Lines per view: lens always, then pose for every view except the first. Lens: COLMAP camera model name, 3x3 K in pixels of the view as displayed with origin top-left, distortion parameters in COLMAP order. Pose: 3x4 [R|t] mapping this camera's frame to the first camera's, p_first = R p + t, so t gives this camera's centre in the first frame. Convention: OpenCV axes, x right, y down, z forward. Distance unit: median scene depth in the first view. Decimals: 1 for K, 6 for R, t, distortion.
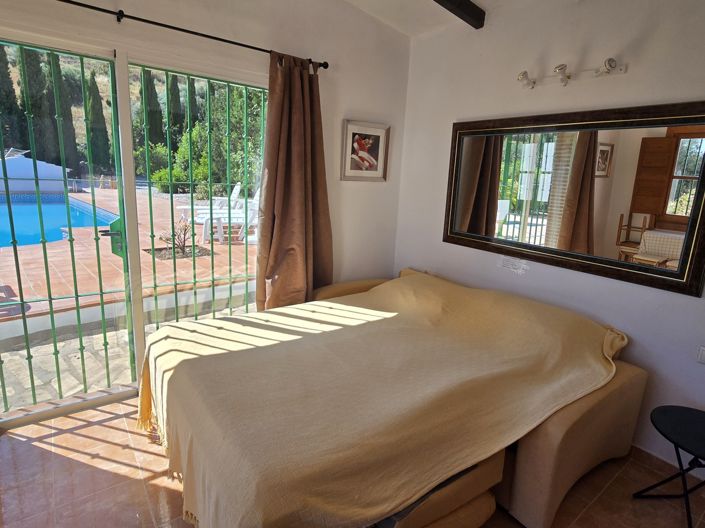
lens RADIAL K [[396.0, 0, 351.5], [0, 396.0, 259.2], [0, 0, 1]] dist [-0.004433, -0.004234]
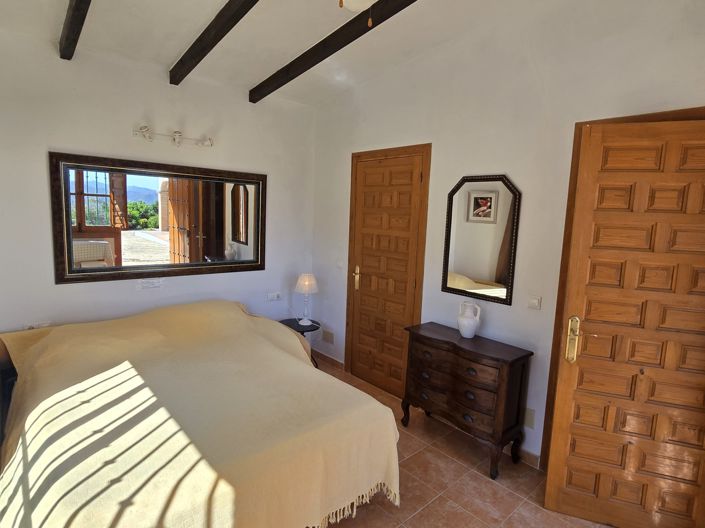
lens RADIAL K [[396.0, 0, 356.6], [0, 396.0, 264.1], [0, 0, 1]] dist [-0.004433, -0.004234]
pose [[-0.090089, -0.187084, 0.978204, -0.767862], [0.158722, 0.966947, 0.199549, -0.178257], [-0.983205, 0.173240, -0.057417, 0.440055]]
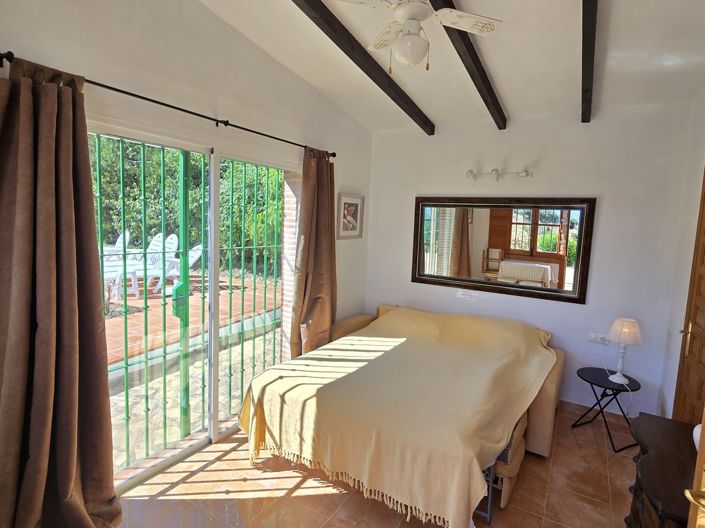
lens RADIAL K [[396.0, 0, 352.1], [0, 396.0, 258.5], [0, 0, 1]] dist [-0.004433, -0.004234]
pose [[0.926649, -0.053019, 0.372170, -0.512702], [0.086836, 0.993419, -0.074686, -0.045668], [-0.365761, 0.101525, 0.925155, -0.200090]]
